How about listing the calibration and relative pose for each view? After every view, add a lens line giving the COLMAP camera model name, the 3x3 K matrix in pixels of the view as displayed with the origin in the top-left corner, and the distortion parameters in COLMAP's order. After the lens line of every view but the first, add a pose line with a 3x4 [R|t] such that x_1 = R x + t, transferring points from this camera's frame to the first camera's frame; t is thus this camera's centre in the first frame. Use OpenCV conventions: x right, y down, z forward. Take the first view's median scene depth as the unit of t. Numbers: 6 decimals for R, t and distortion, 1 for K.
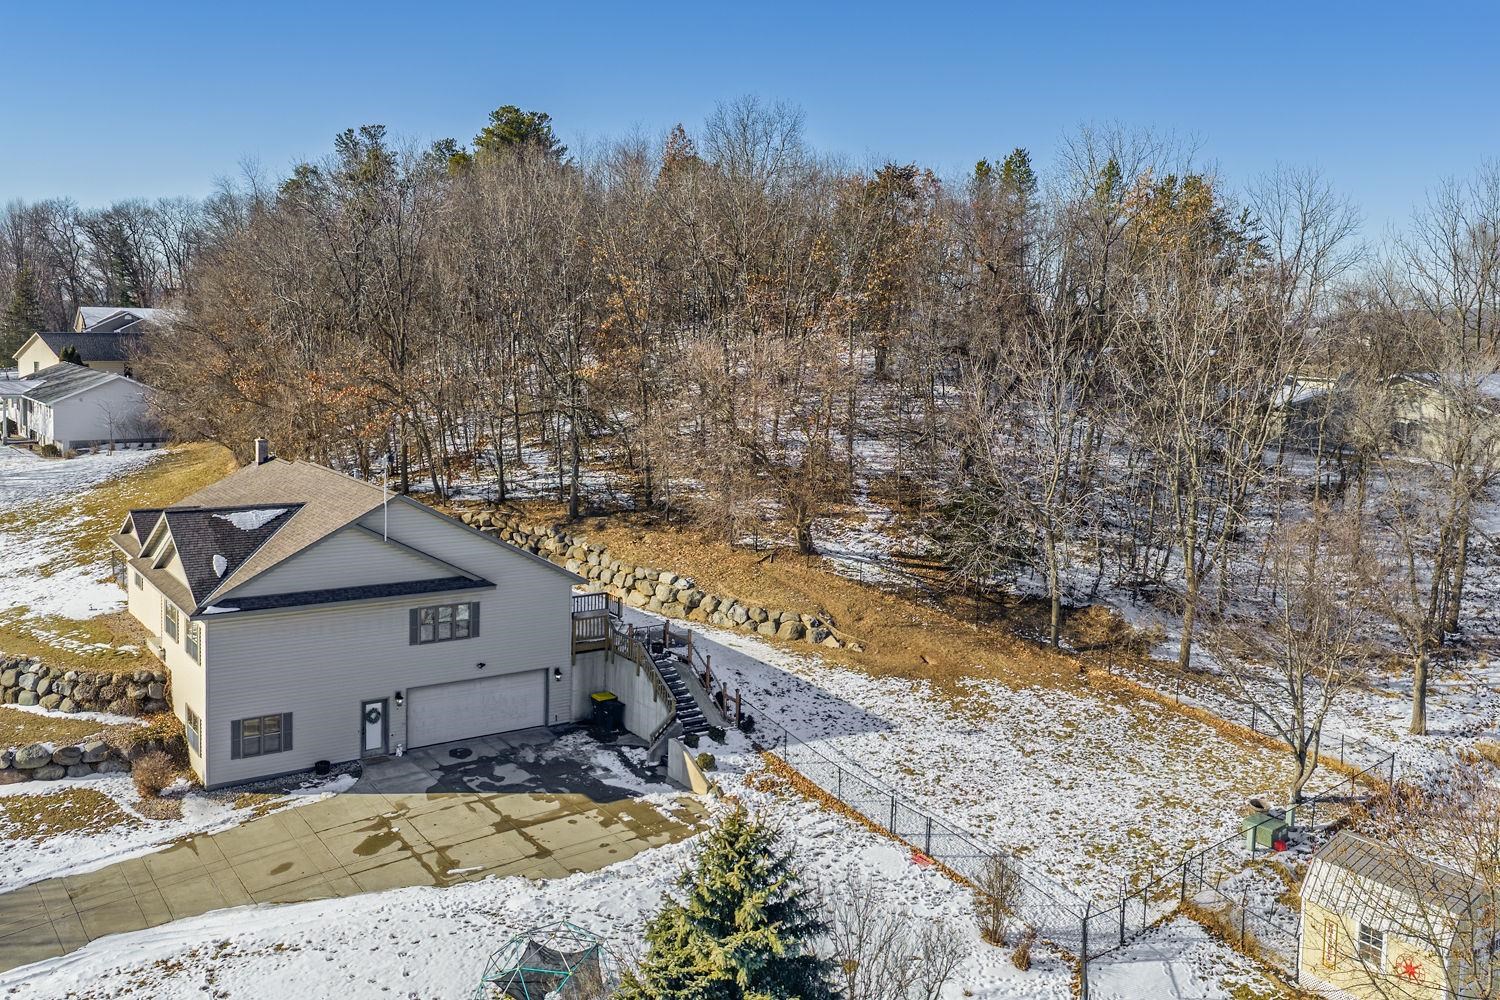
lens RADIAL K [[1299.1, 0, 748.1], [0, 1299.1, 434.1], [0, 0, 1]] dist [0.001082, -0.001839]
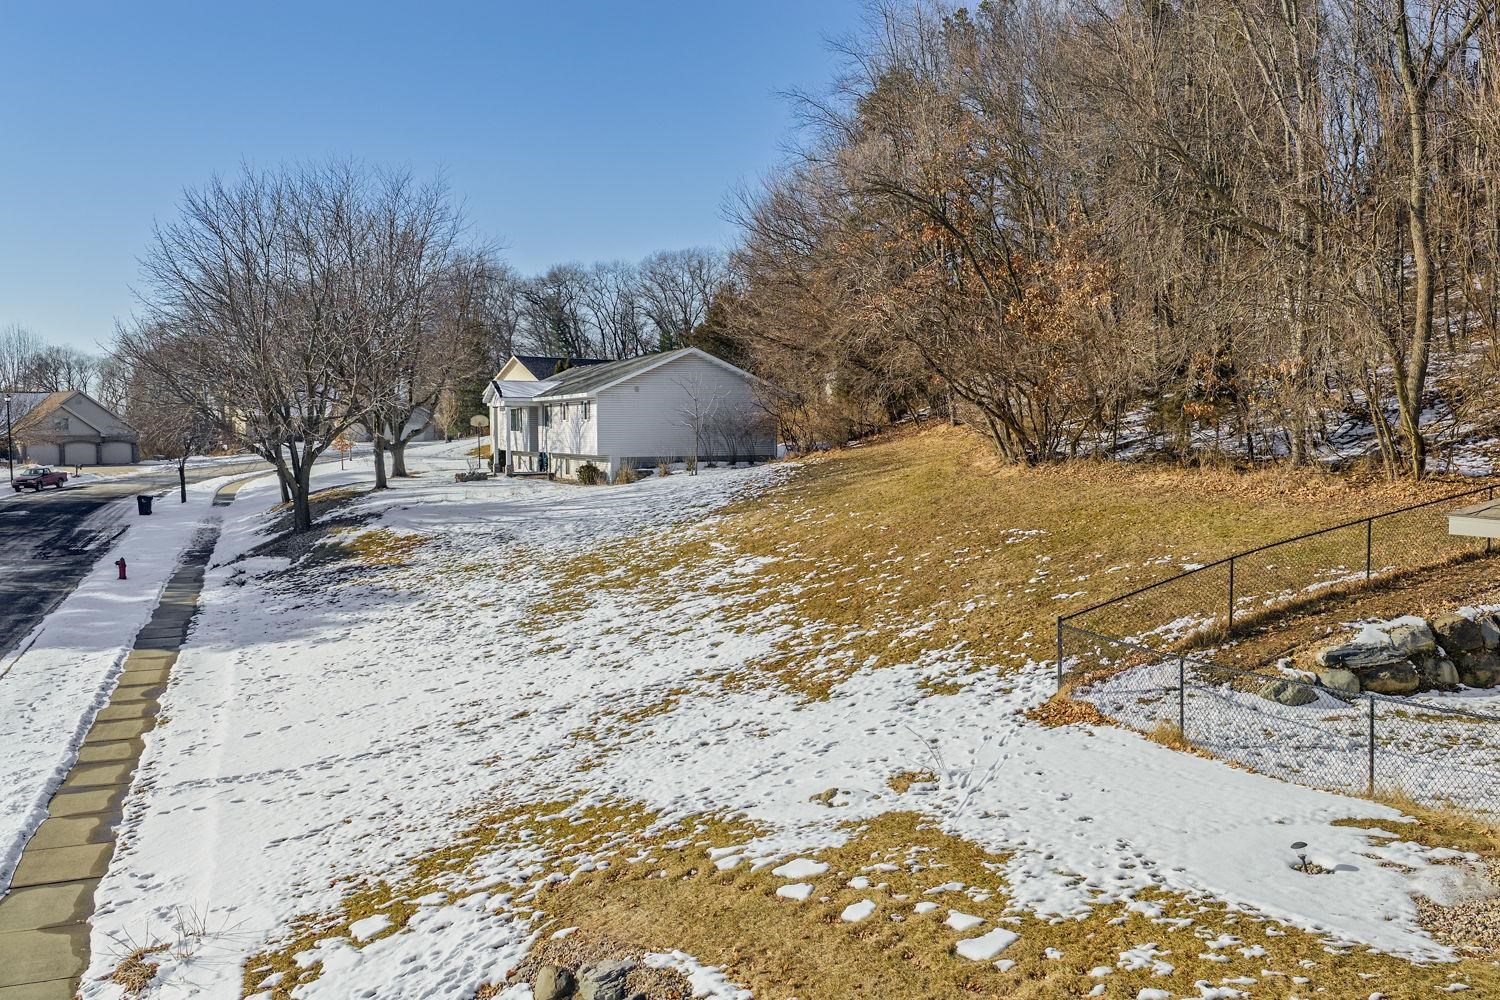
lens RADIAL K [[1234.0, 0, 750.0], [0, 1234.0, 500.0], [0, 0, 1]] dist [0.002861, -0.004926]
pose [[0.968482, -0.022317, -0.248081, -0.703101], [0.012453, 0.999071, -0.041259, 0.106036], [0.248772, 0.036870, 0.967860, 1.012217]]
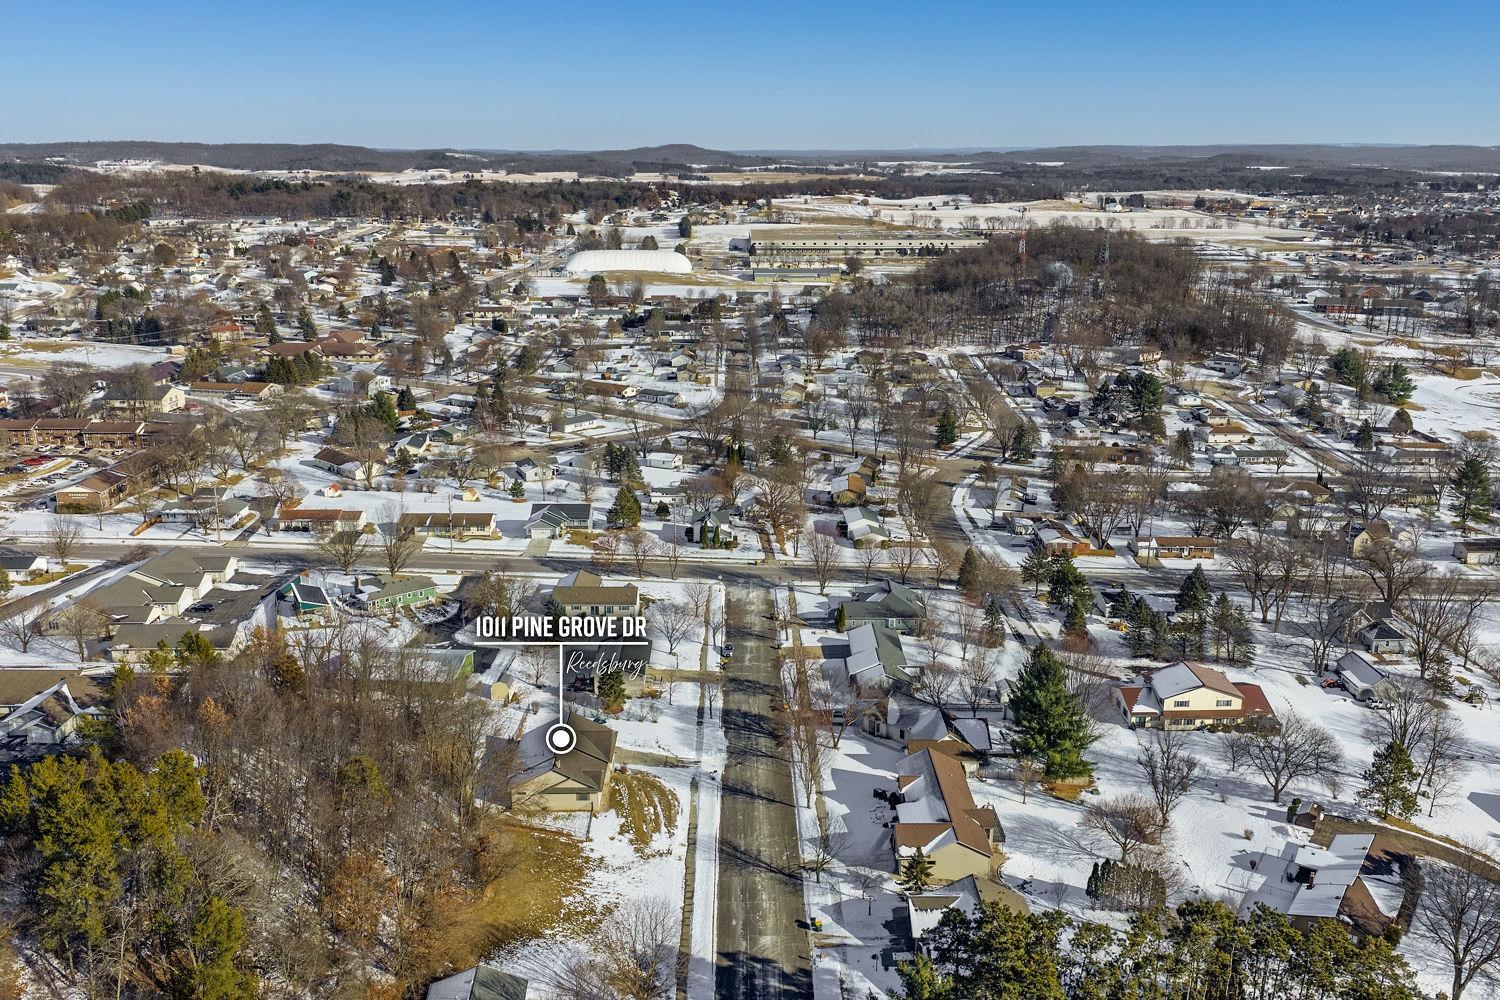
lens RADIAL K [[1247.1, 0, 750.0], [0, 1247.1, 500.0], [0, 0, 1]] dist [0.009415, -0.006317]
pose [[-0.823086, -0.186786, 0.536320, -2.985539], [0.020697, 0.933872, 0.357007, -2.184808], [-0.567539, 0.304948, -0.764792, 3.784892]]
